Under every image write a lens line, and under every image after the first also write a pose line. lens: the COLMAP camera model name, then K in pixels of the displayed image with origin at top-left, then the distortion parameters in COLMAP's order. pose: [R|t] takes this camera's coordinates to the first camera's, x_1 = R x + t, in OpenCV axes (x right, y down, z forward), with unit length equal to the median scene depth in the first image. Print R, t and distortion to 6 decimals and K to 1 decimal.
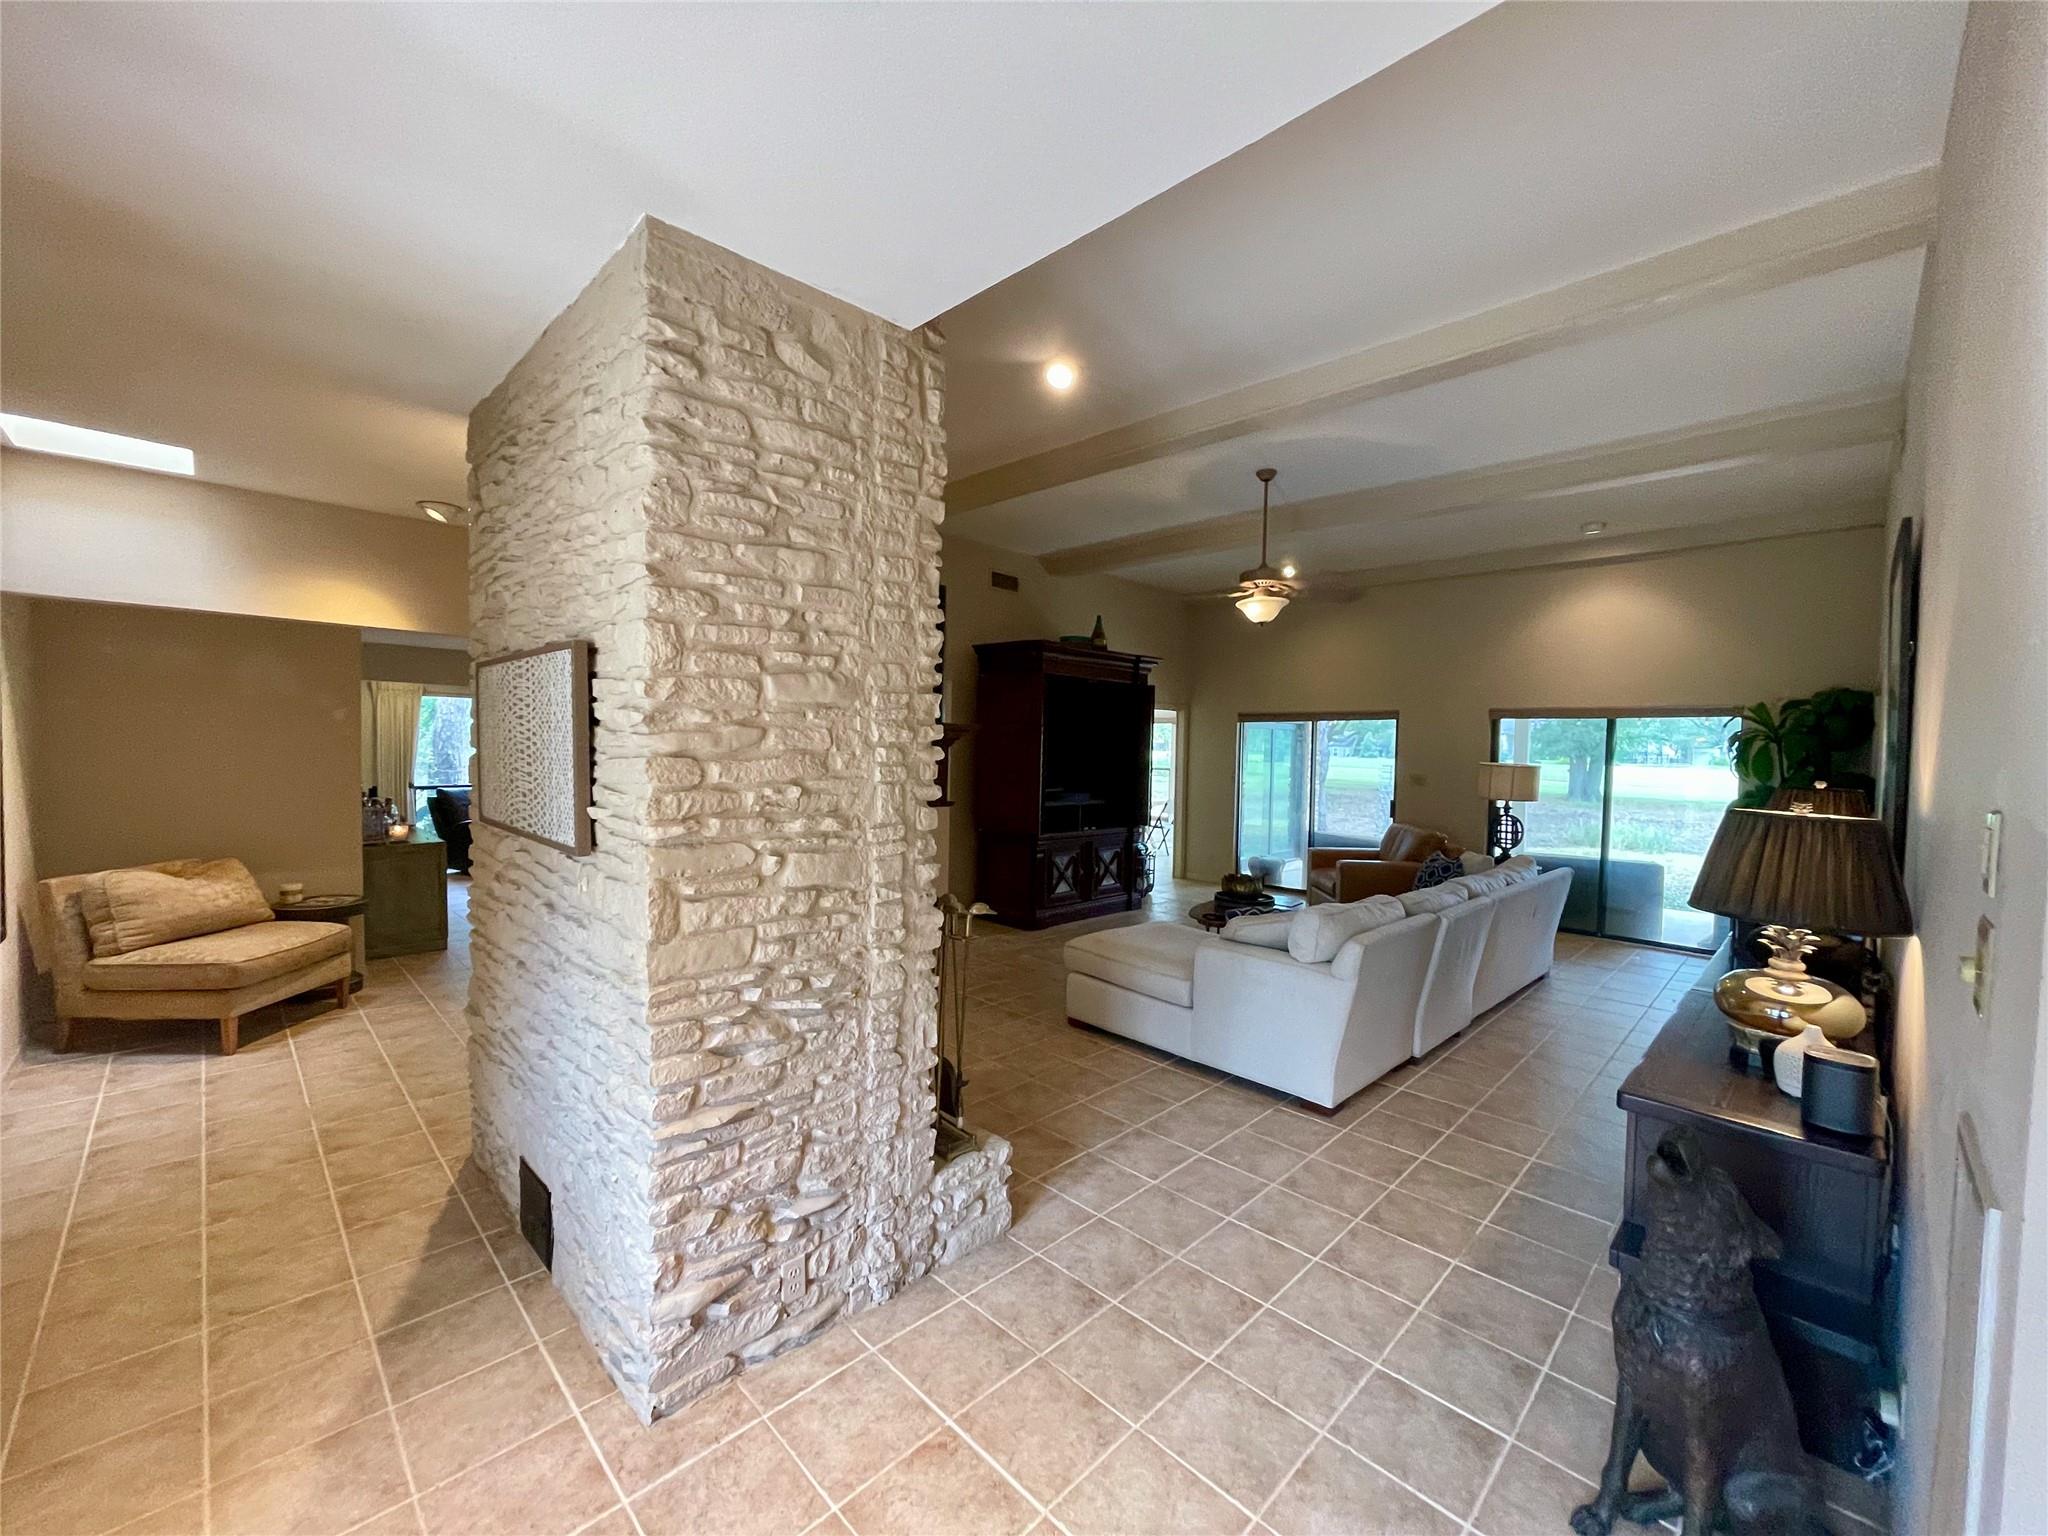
lens RADIAL K [[824.3, 0, 1021.0], [0, 824.3, 770.2], [0, 0, 1]] dist [-0.008441, 0.002711]
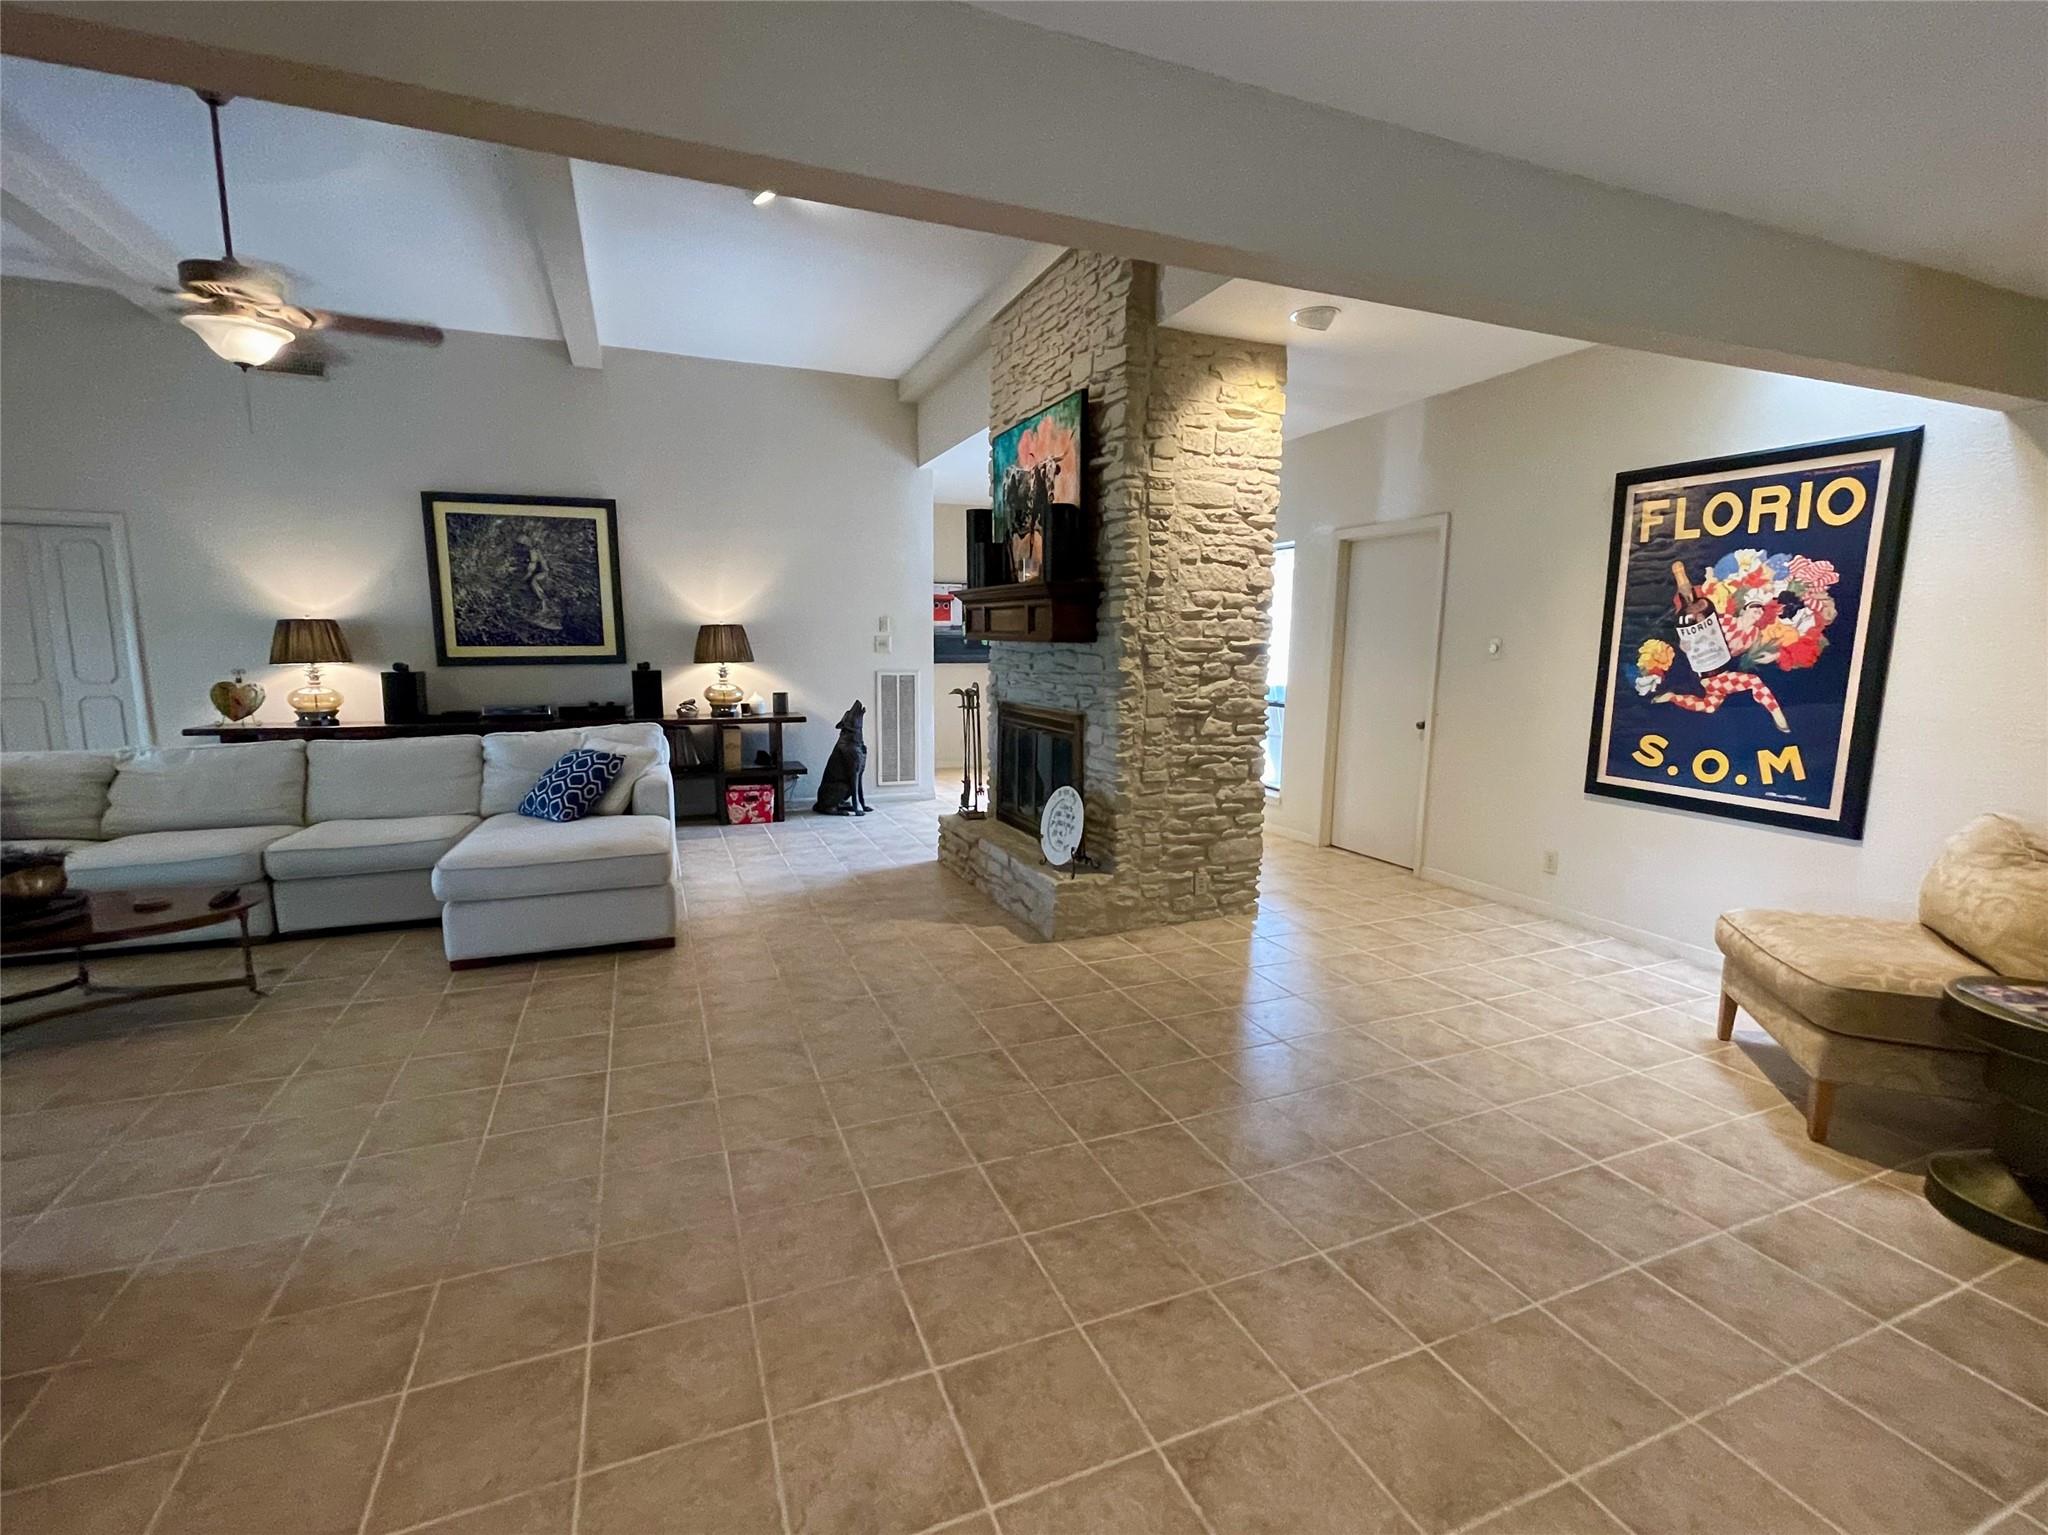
lens RADIAL K [[915.9, 0, 1016.6], [0, 915.9, 768.0], [0, 0, 1]] dist [0.001712, 0.001520]
pose [[-0.923180, -0.084592, 0.374943, -0.552959], [-0.013544, 0.982035, 0.188211, -0.032873], [-0.384128, 0.168674, -0.907741, 1.620926]]
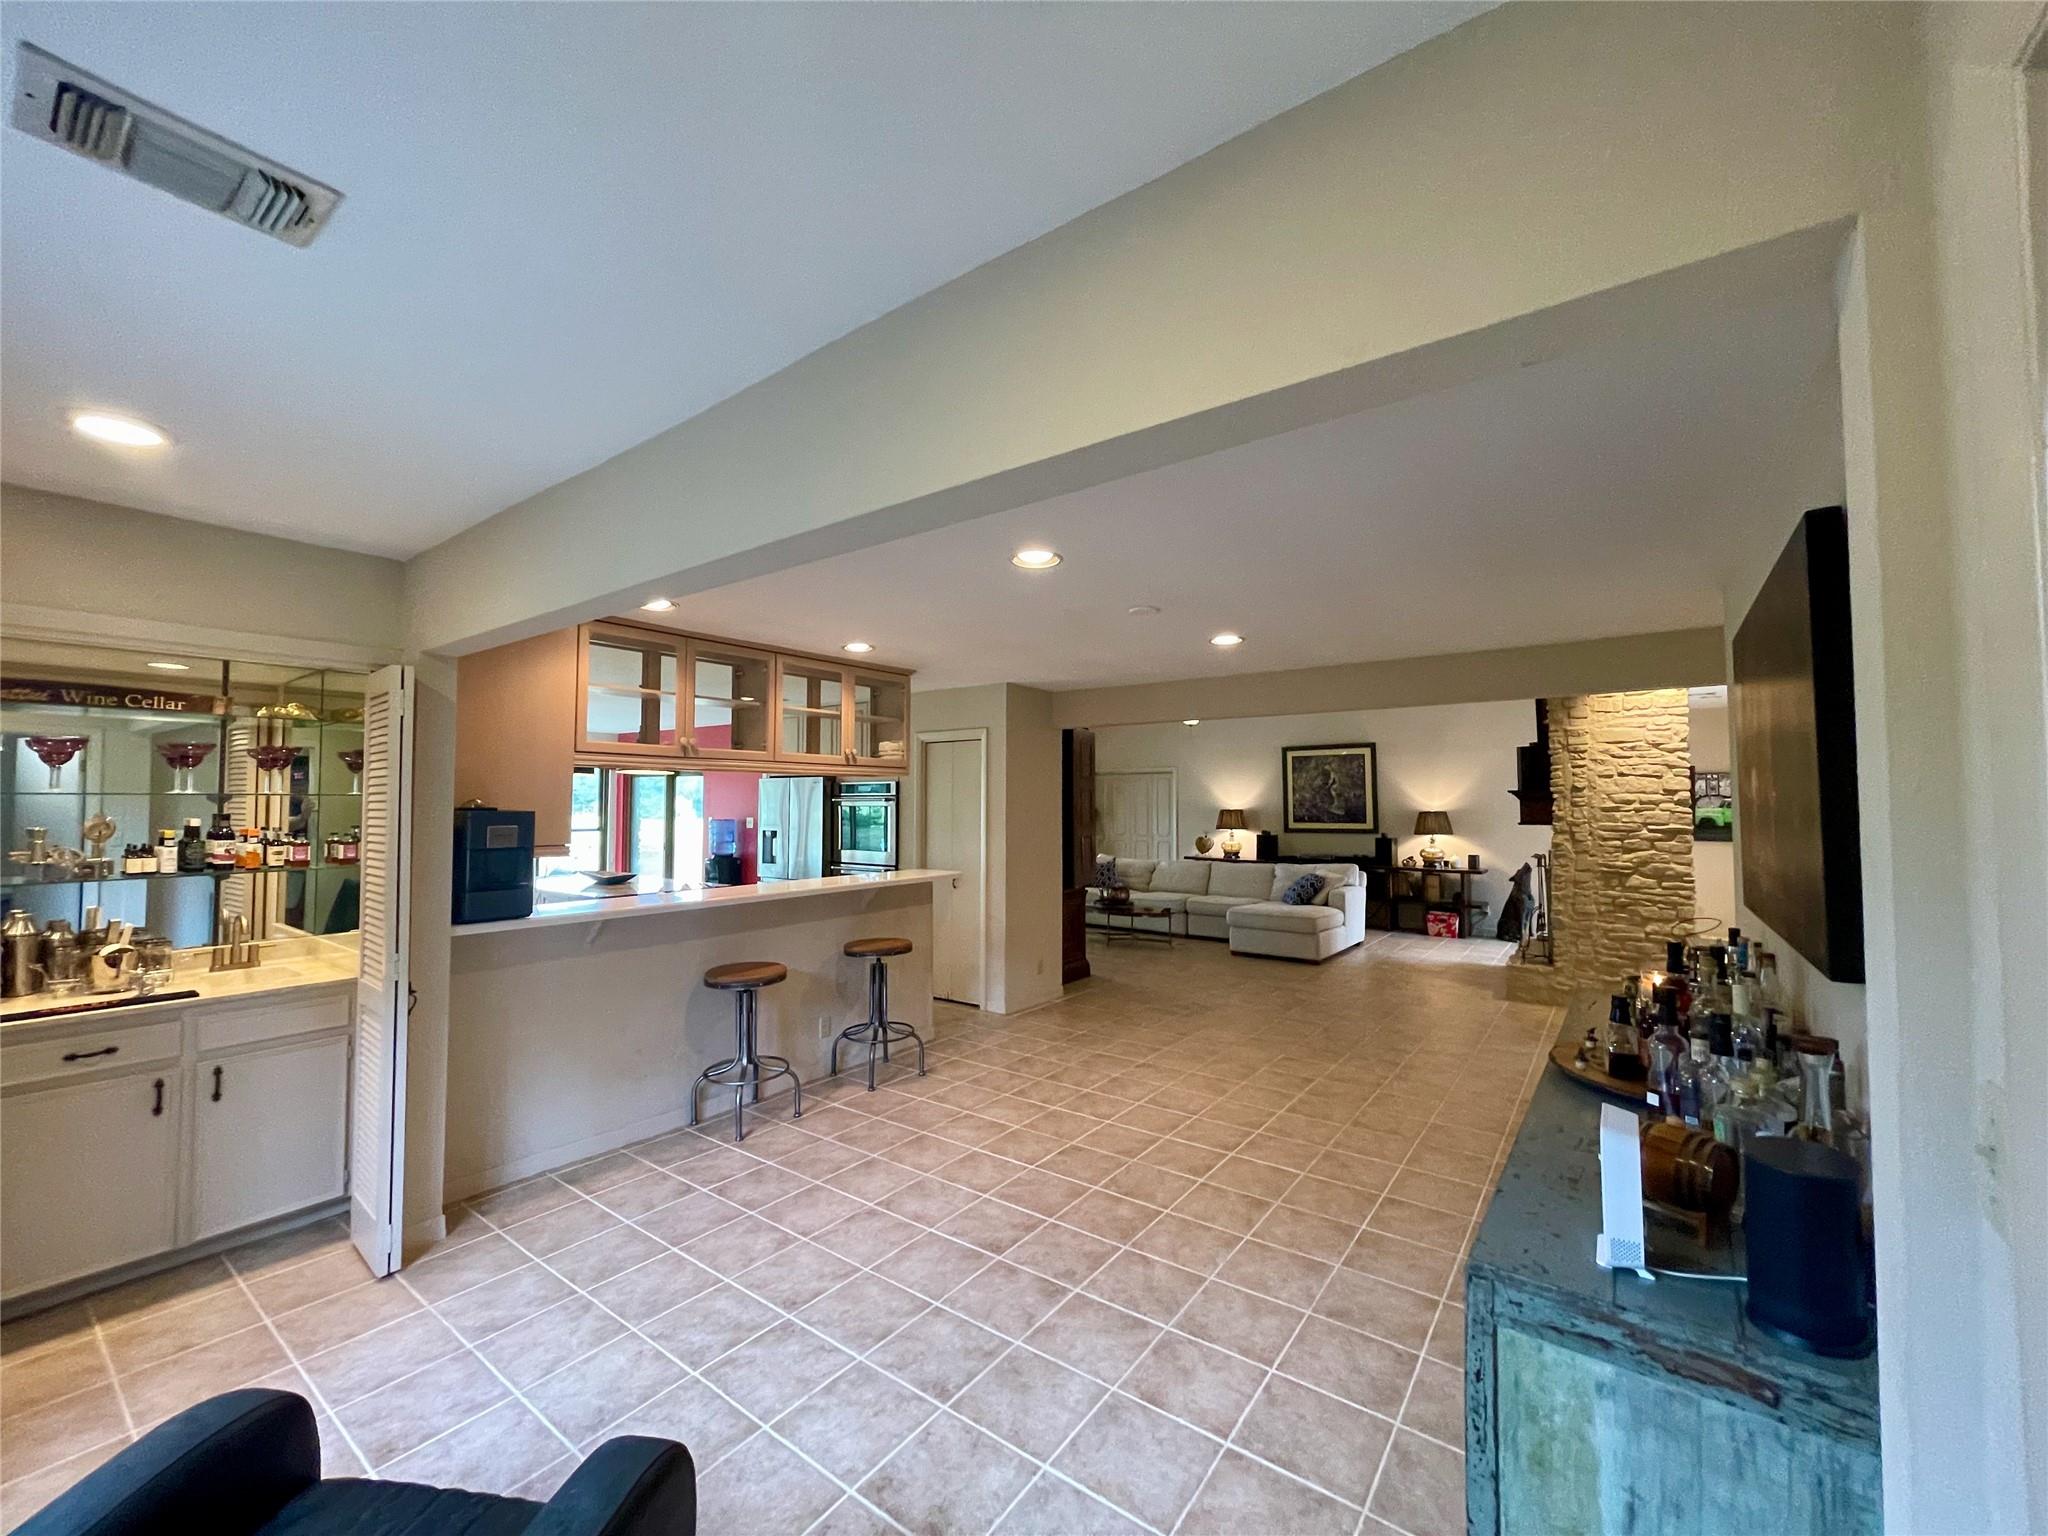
lens RADIAL K [[824.3, 0, 1018.8], [0, 824.3, 775.7], [0, 0, 1]] dist [-0.008441, 0.002711]
pose [[-0.151949, 0.012160, 0.988314, -1.496009], [0.030429, 0.999508, -0.007619, -0.084335], [-0.987920, 0.028916, -0.152244, 1.821125]]
